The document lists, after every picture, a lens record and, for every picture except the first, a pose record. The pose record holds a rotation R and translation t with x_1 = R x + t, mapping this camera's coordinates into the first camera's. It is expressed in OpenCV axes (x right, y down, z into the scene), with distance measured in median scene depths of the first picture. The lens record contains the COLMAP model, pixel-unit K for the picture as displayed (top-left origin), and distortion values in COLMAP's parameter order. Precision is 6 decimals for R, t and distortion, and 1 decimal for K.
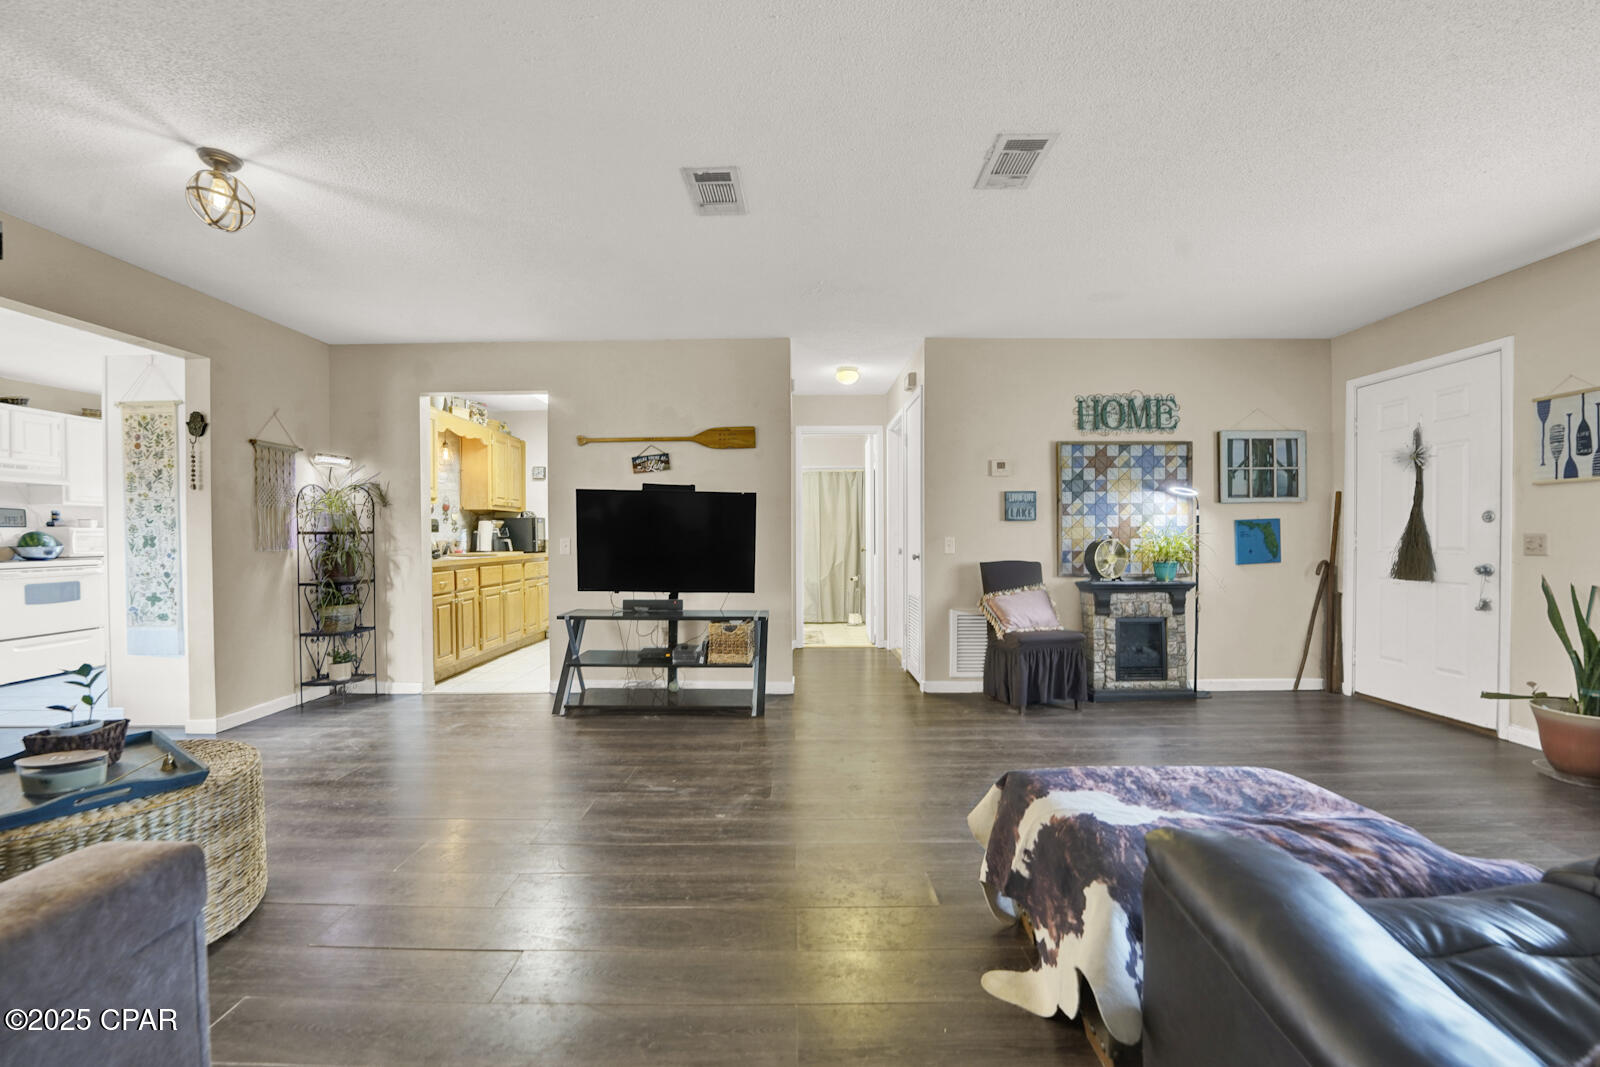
lens RADIAL K [[664.2, 0, 799.1], [0, 664.2, 545.5], [0, 0, 1]] dist [-0.030913, 0.003823]
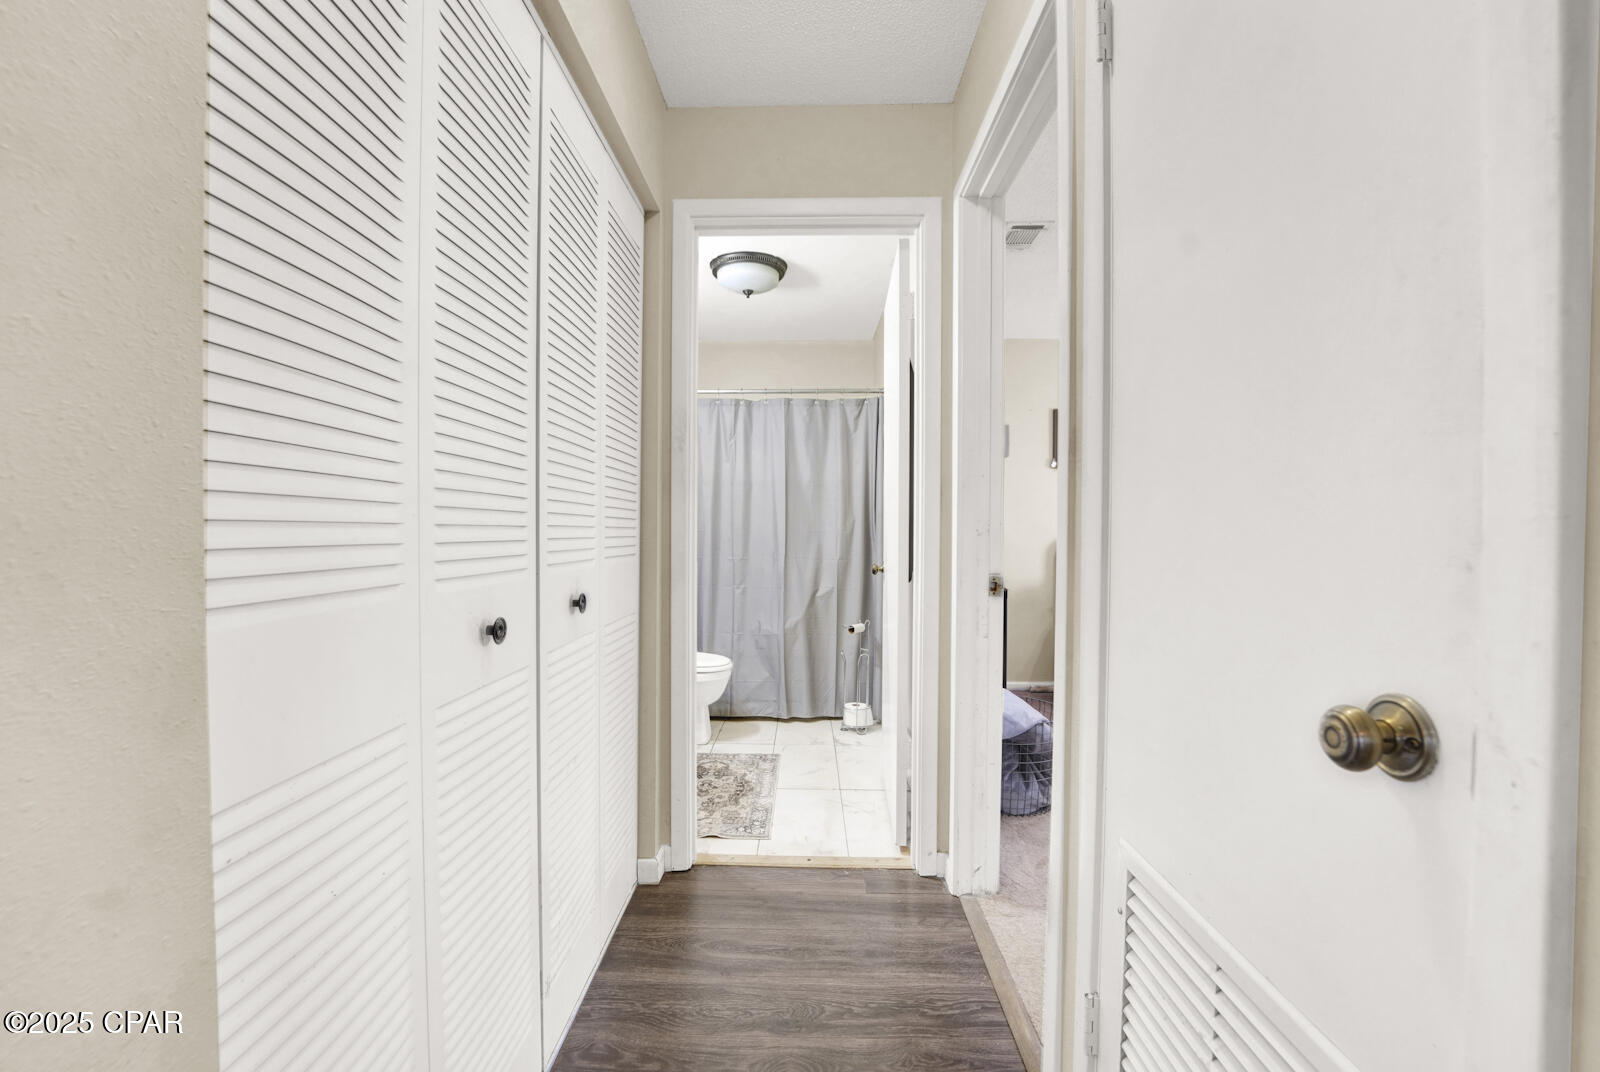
lens RADIAL K [[664.2, 0, 797.2], [0, 664.2, 535.1], [0, 0, 1]] dist [-0.030913, 0.003823]
pose [[0.999655, 0.008199, -0.024967, 0.051883], [-0.008375, 0.999941, -0.006943, -0.010798], [0.024909, 0.007150, 0.999664, 0.533674]]
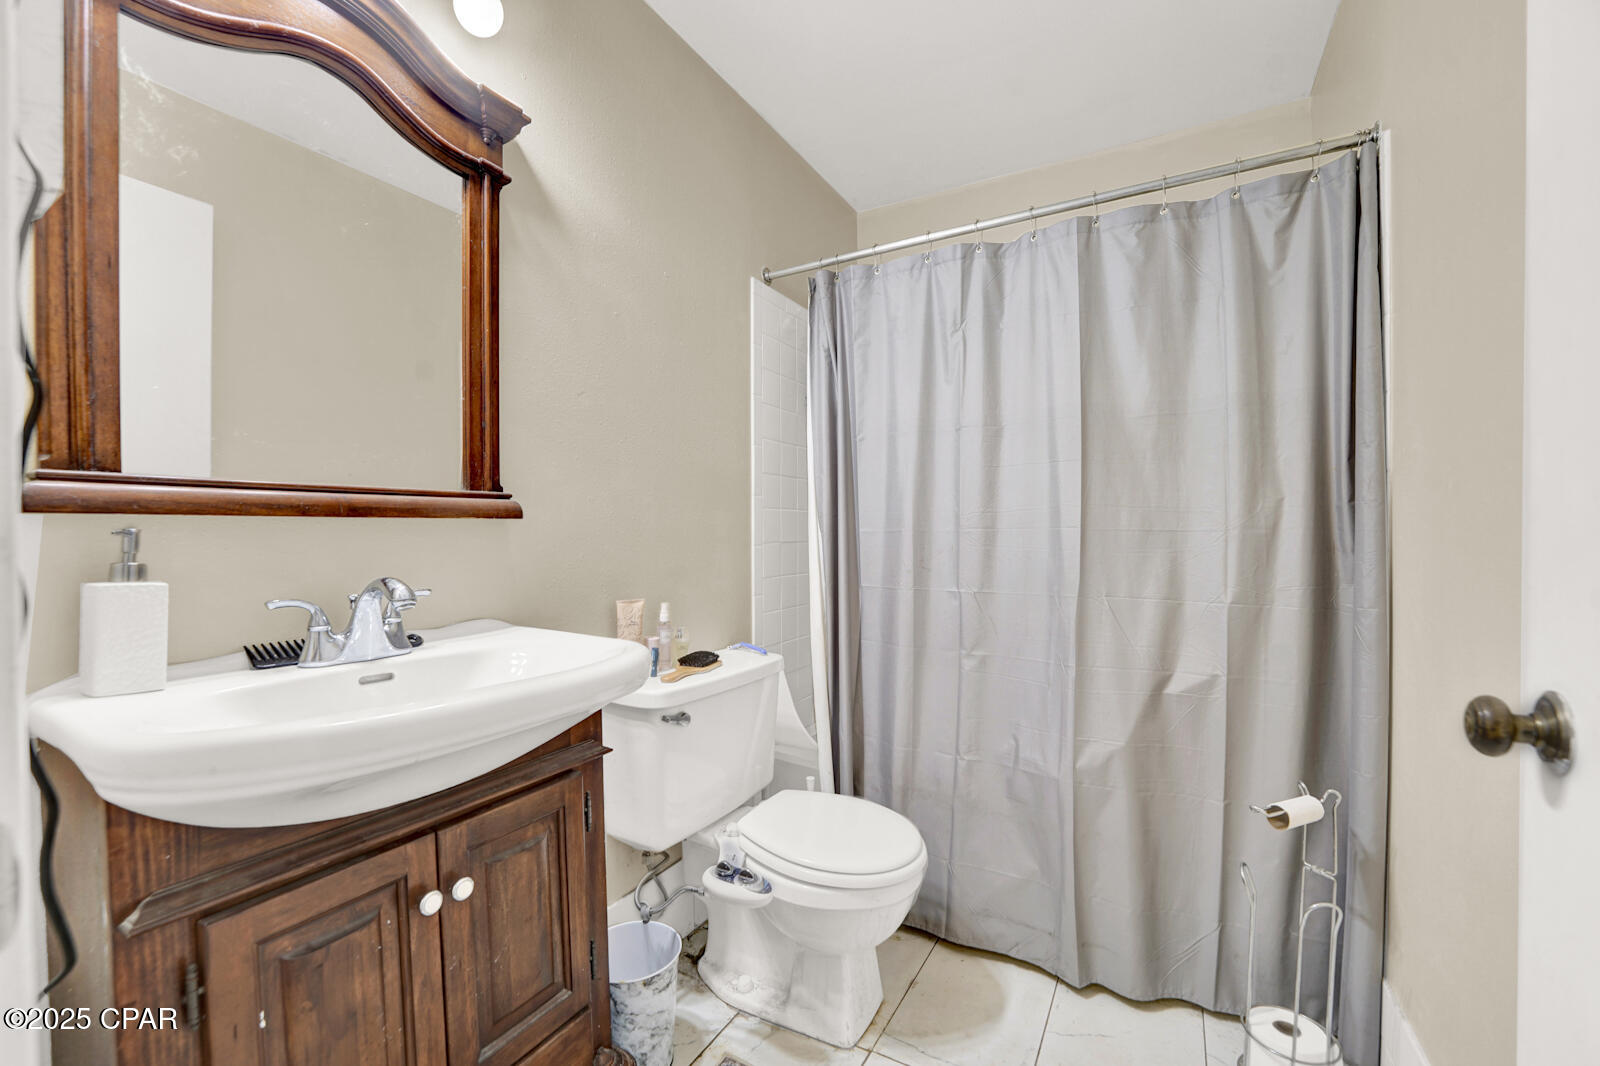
lens RADIAL K [[664.2, 0, 788.8], [0, 664.2, 540.0], [0, 0, 1]] dist [-0.030913, 0.003823]
pose [[0.857453, 0.006595, -0.514519, 0.058180], [-0.007554, 0.999971, 0.000229, -0.013252], [0.514506, 0.003690, 0.857479, 0.796414]]
